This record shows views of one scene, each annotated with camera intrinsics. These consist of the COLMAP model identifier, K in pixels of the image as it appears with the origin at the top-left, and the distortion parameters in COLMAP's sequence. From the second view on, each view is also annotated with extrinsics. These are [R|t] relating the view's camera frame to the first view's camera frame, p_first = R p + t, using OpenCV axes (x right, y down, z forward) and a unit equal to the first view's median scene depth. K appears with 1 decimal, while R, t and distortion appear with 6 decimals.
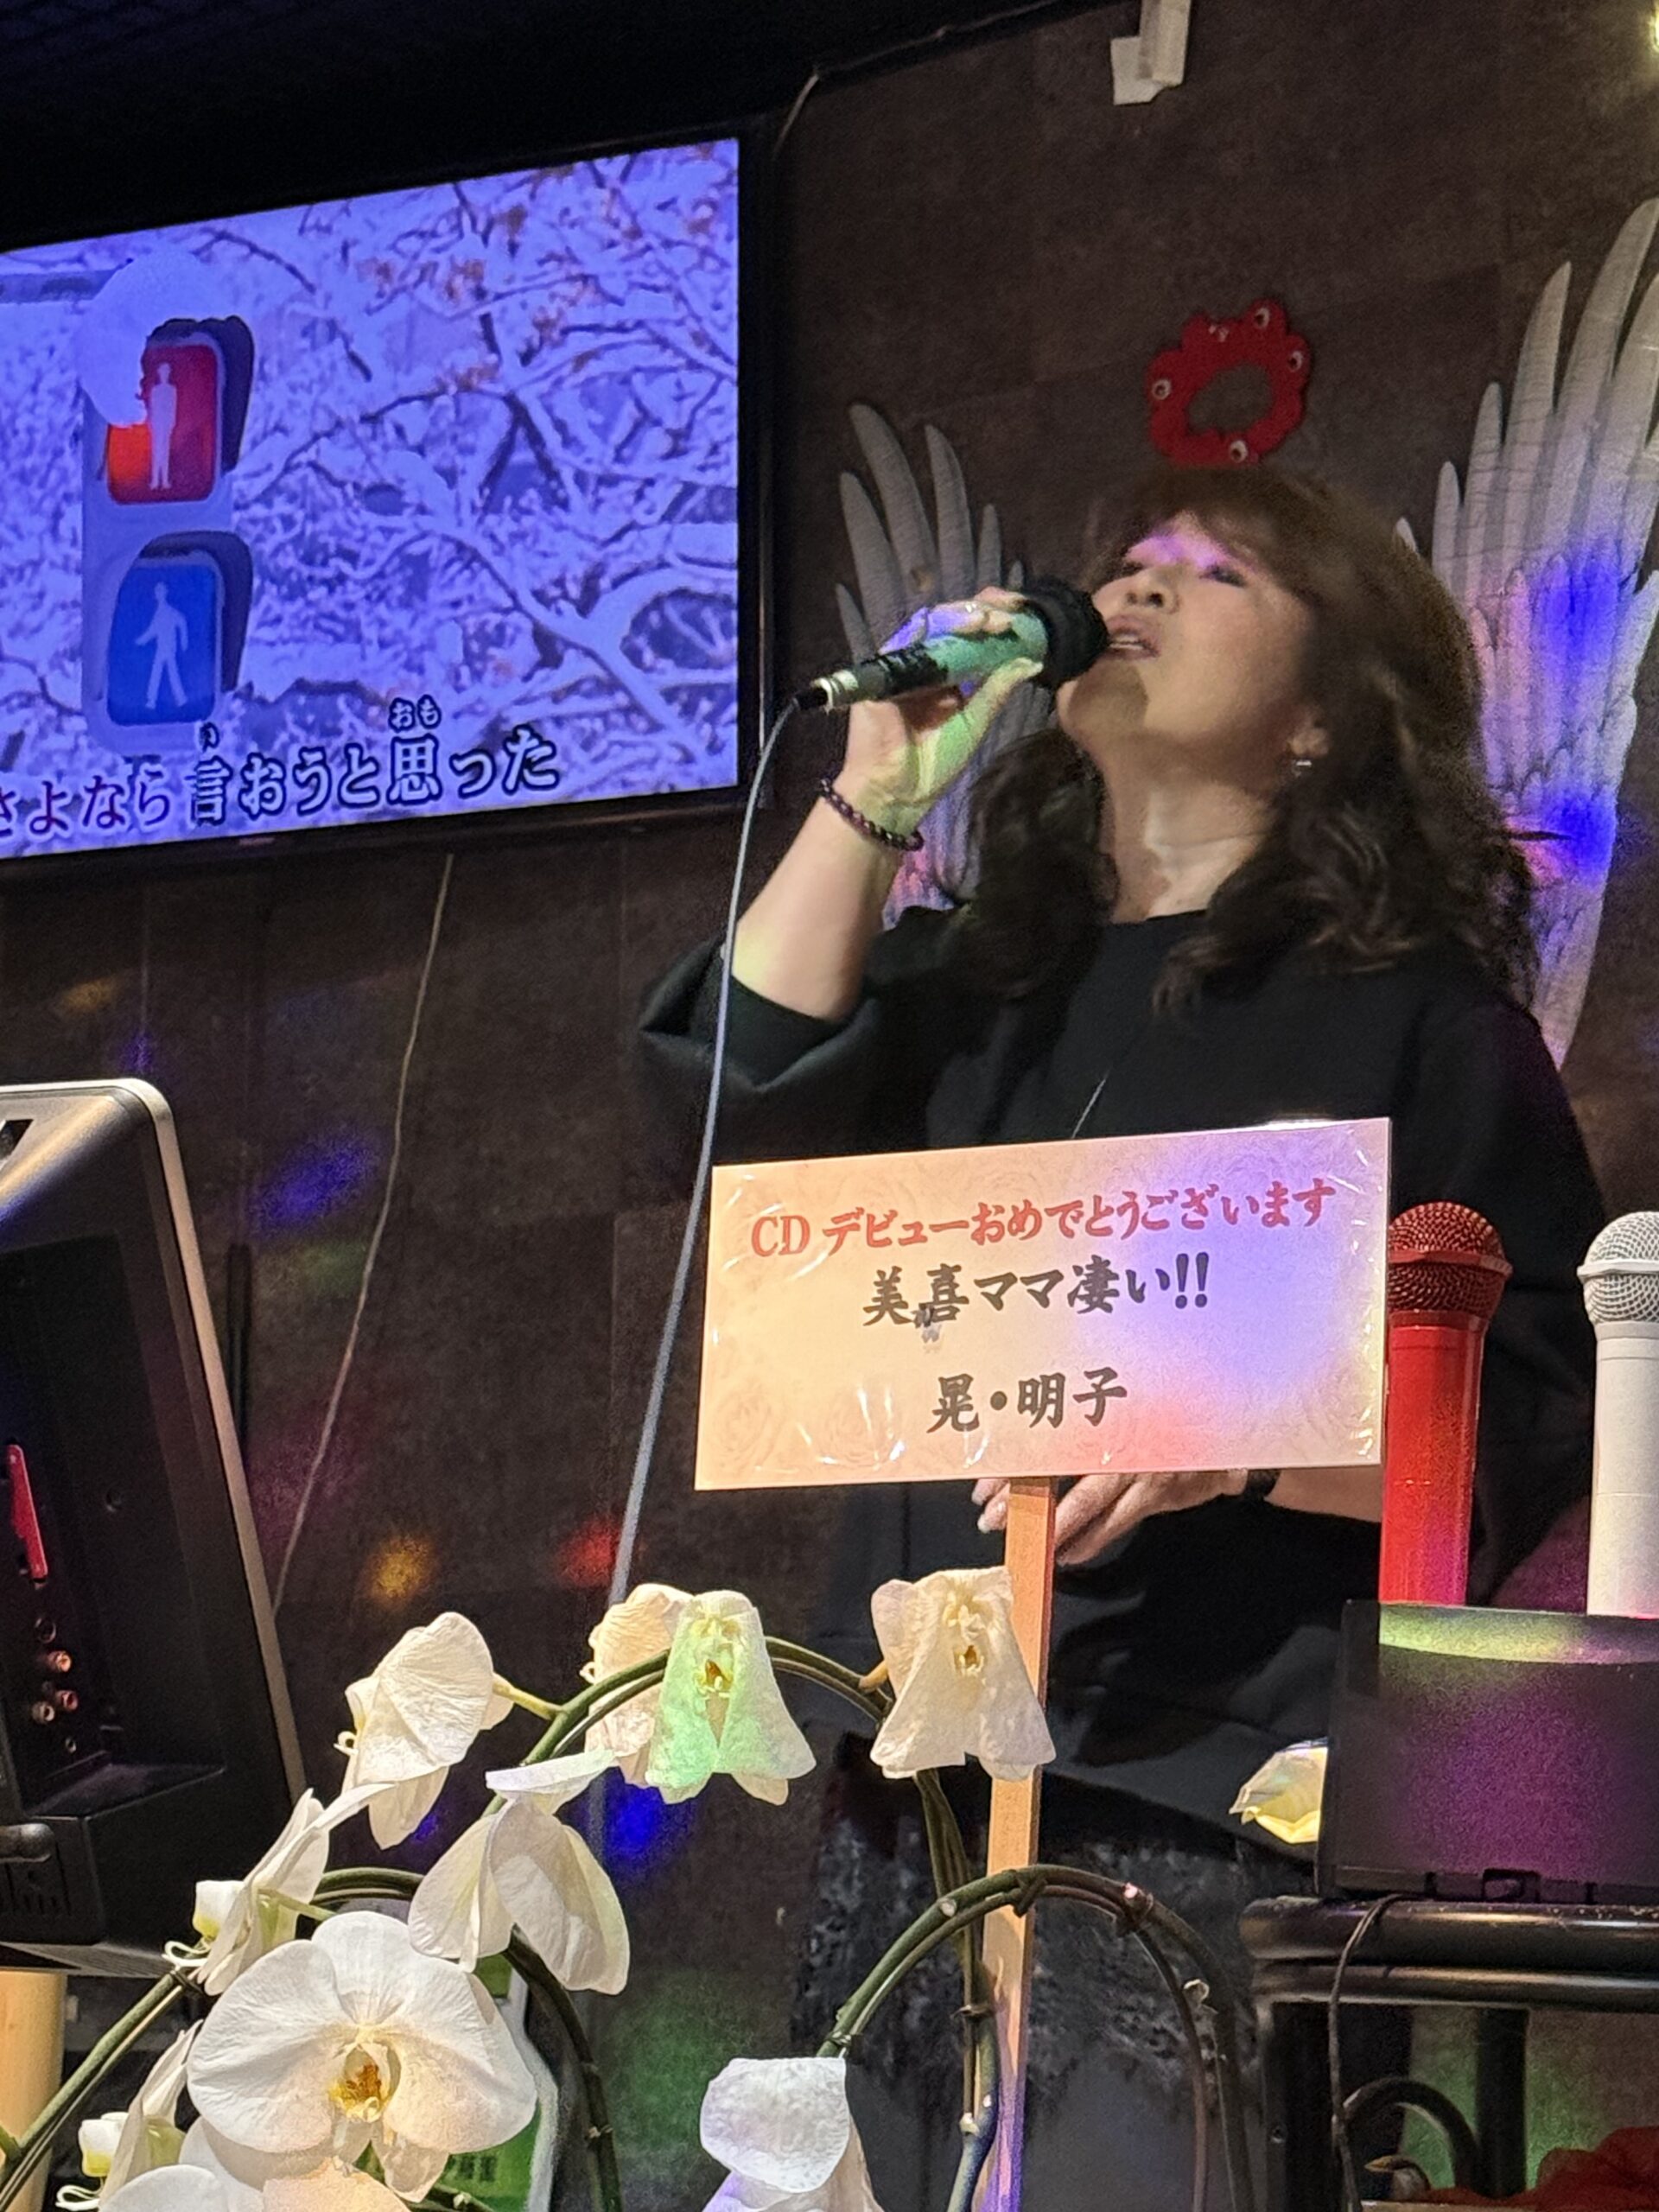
lens RADIAL K [[5699.5, 0, 840.7], [0, 5699.5, 1156.0], [0, 0, 1]] dist [0.128524, 0.000000]
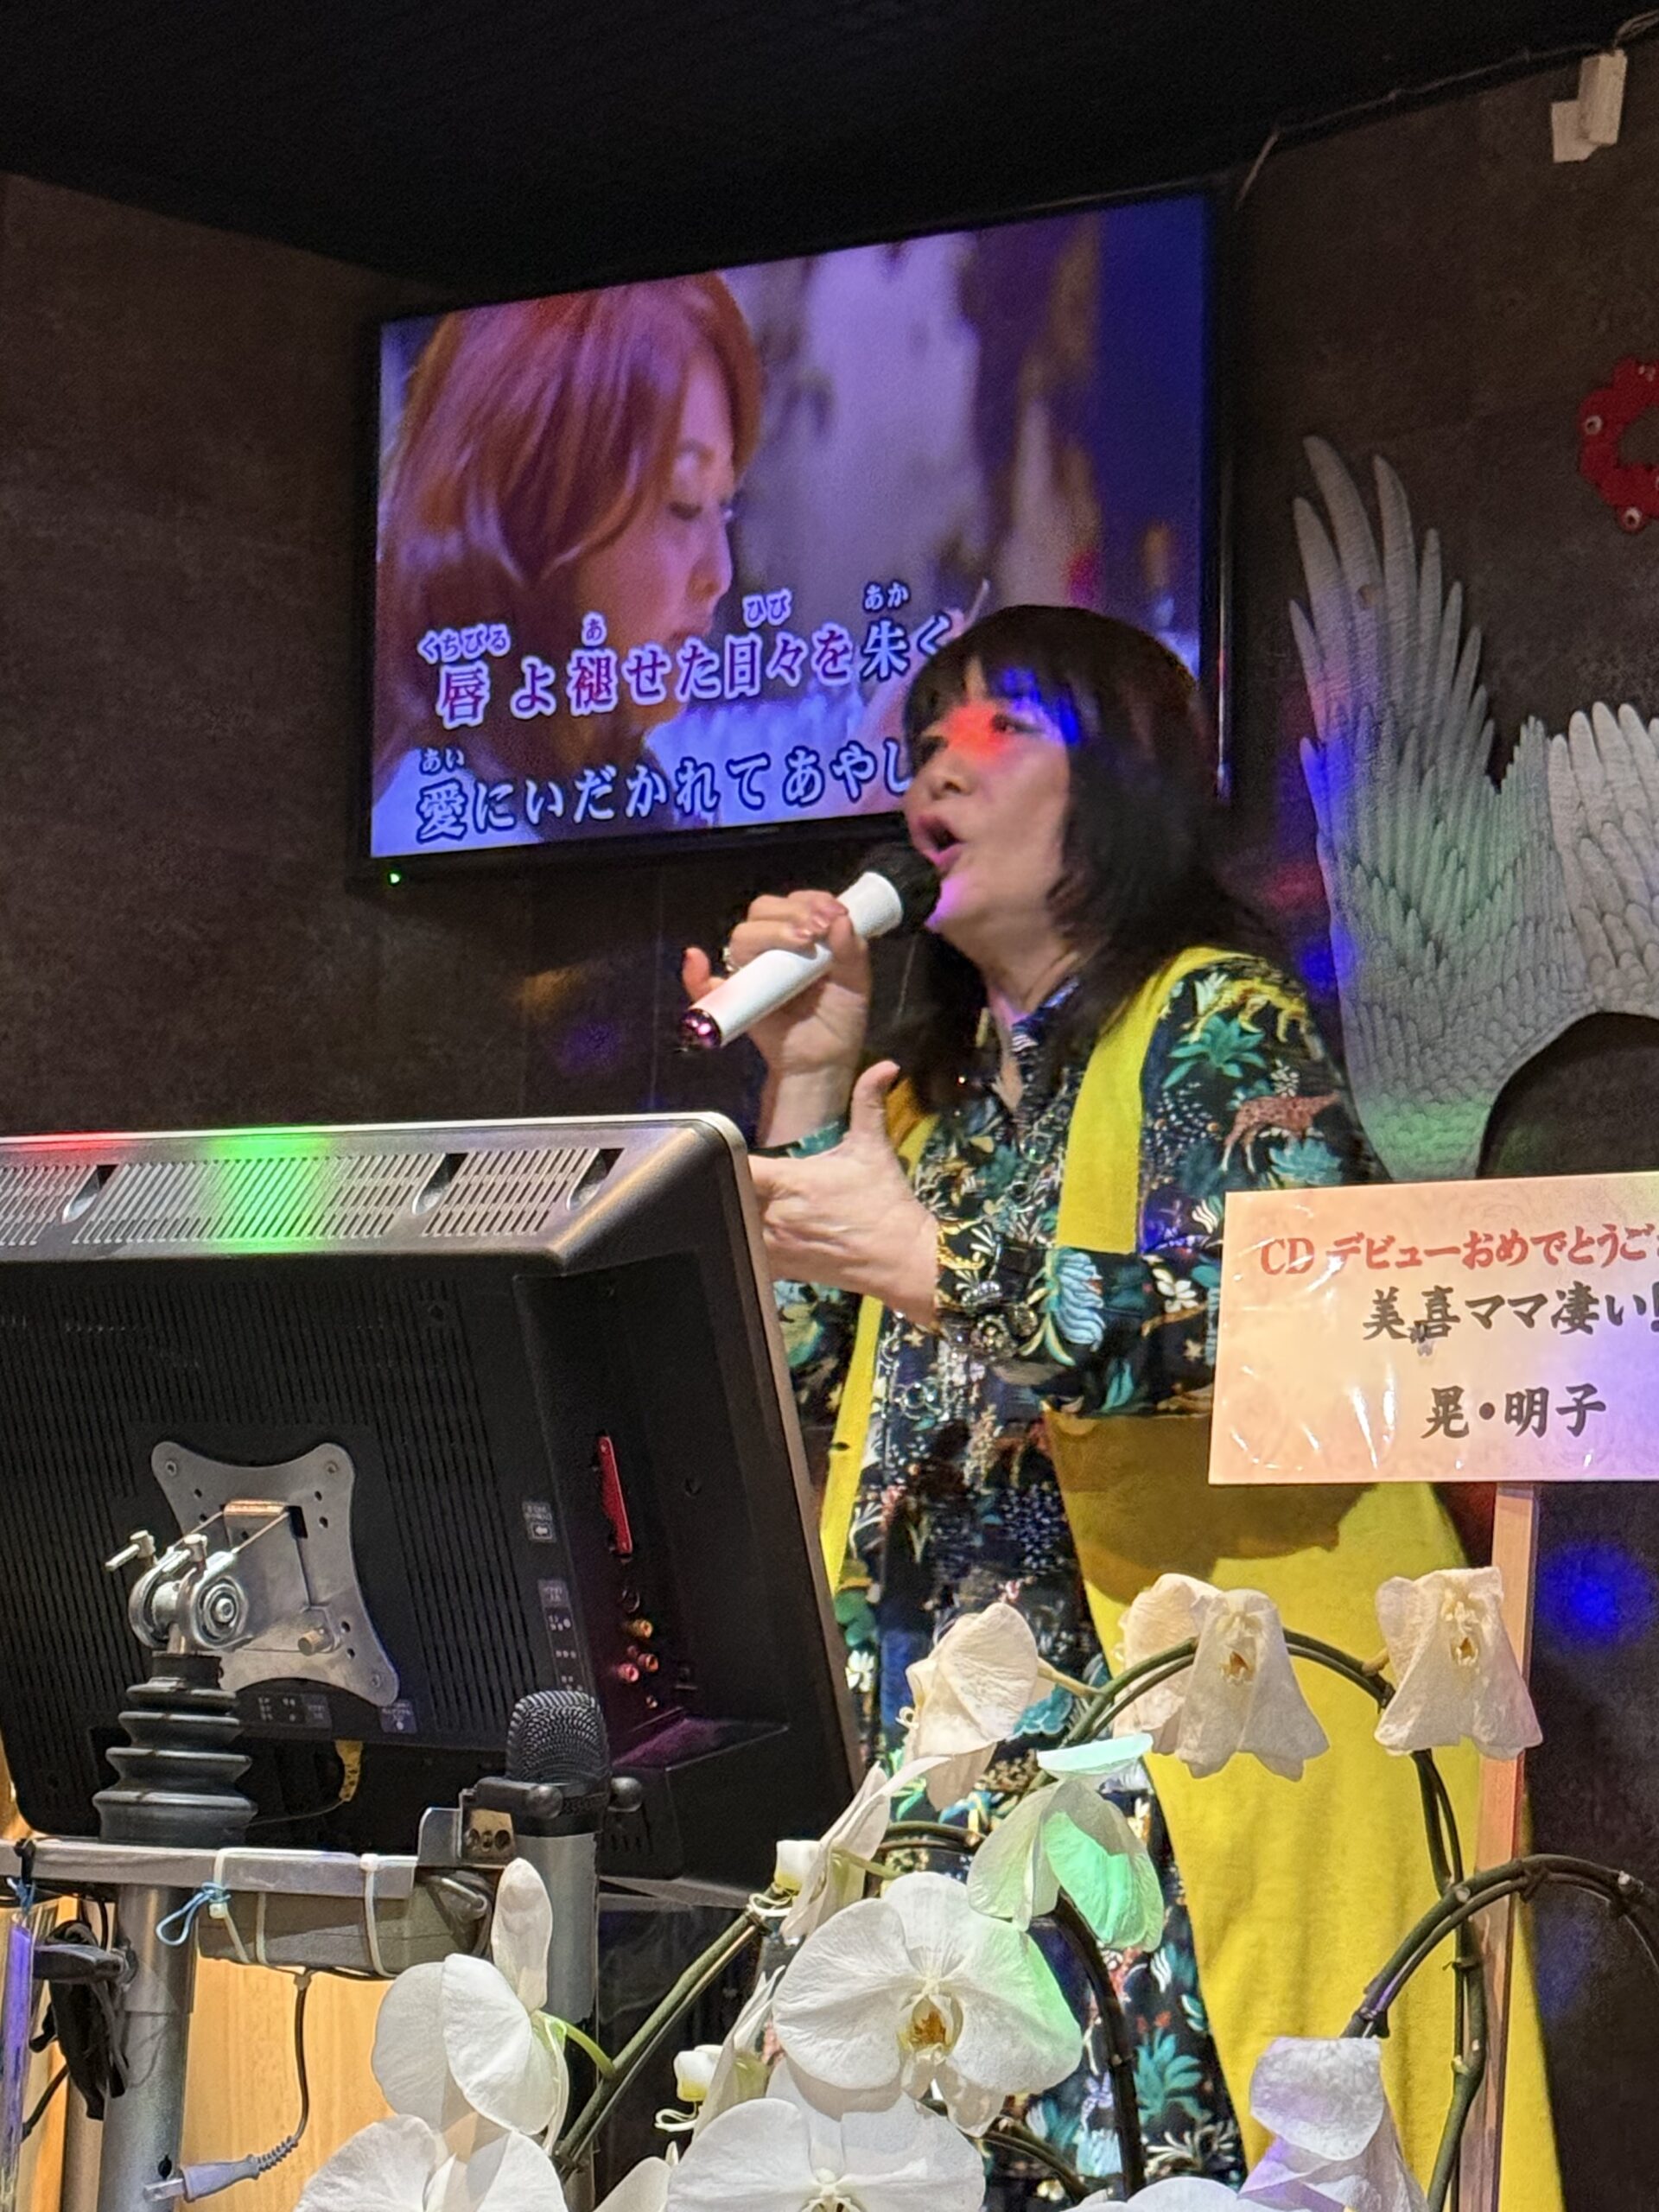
lens RADIAL K [[5172.4, 0, 856.3], [0, 5172.4, 1171.3], [0, 0, 1]] dist [0.137833, 0.000000]
pose [[0.997307, 0.009513, -0.072722, -0.021577], [-0.007888, 0.999714, 0.022597, -0.025247], [0.072916, -0.021962, 0.997096, -0.012386]]
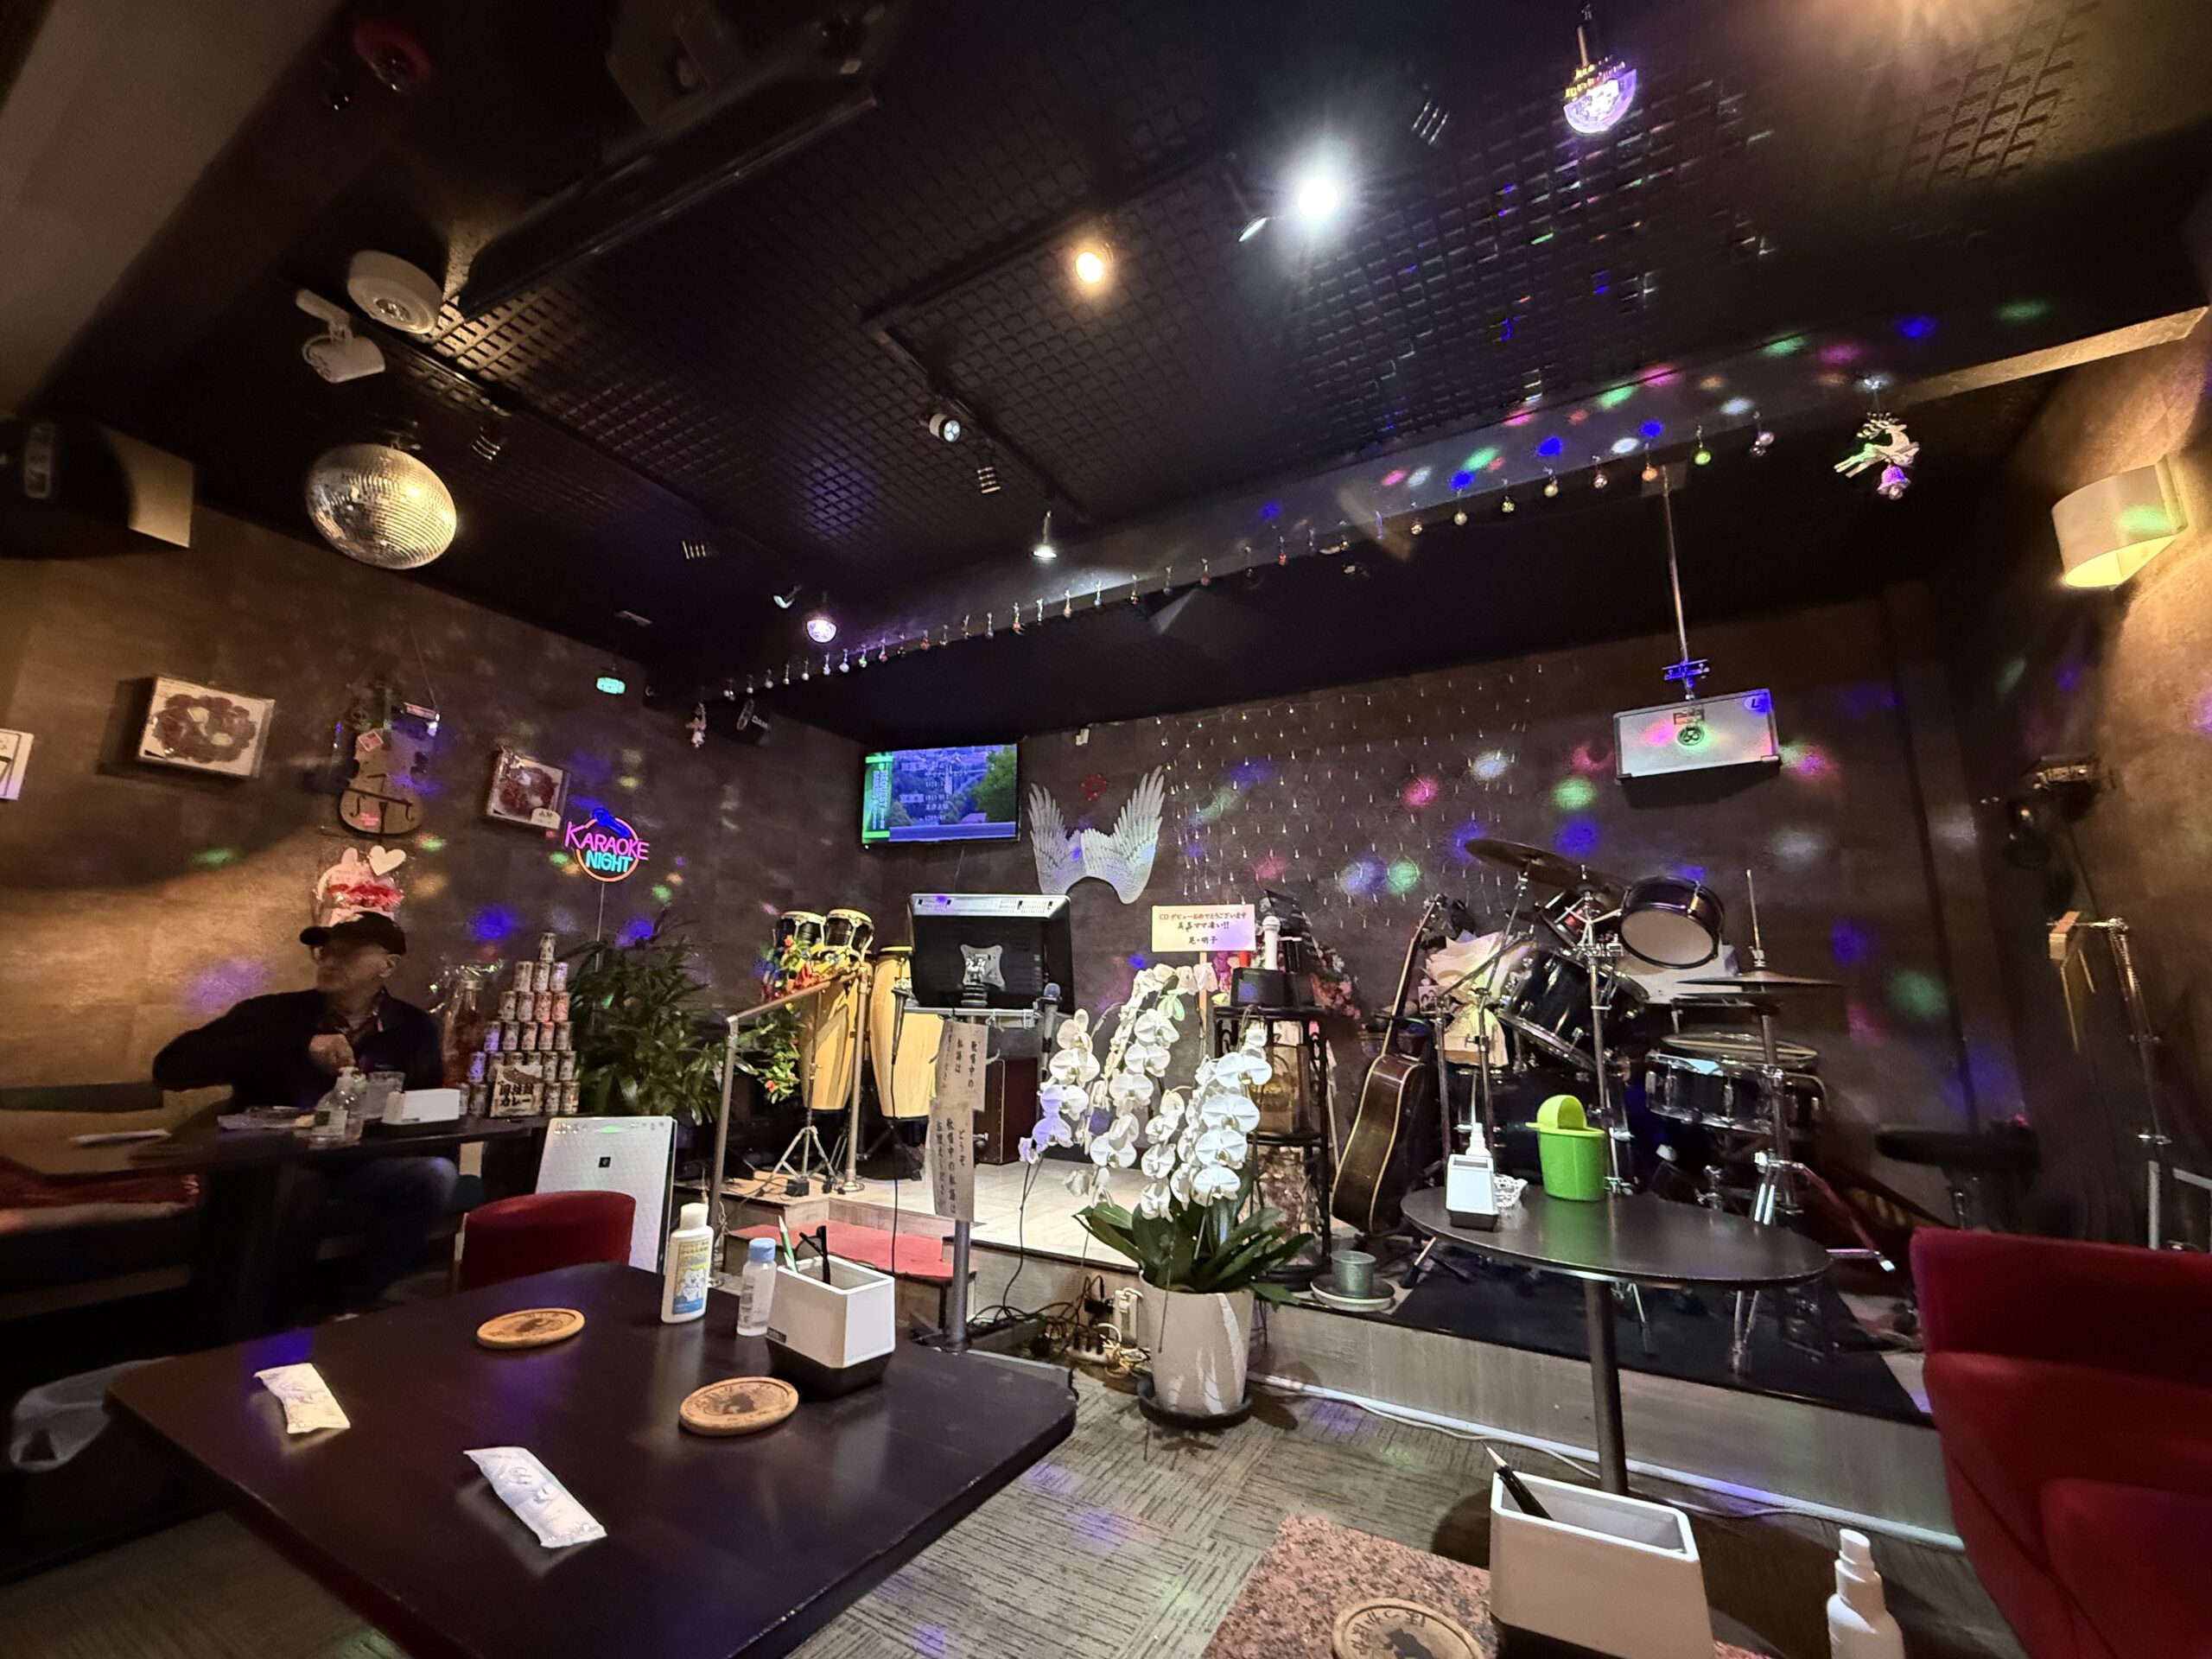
lens RADIAL K [[874.0, 0, 1100.1], [0, 874.0, 831.6], [0, 0, 1]] dist [-0.002908, -0.000022]
pose [[0.963846, 0.046744, 0.262326, -0.405954], [-0.032684, 0.997798, -0.057710, -0.029750], [-0.264446, 0.047050, 0.963252, -0.090063]]
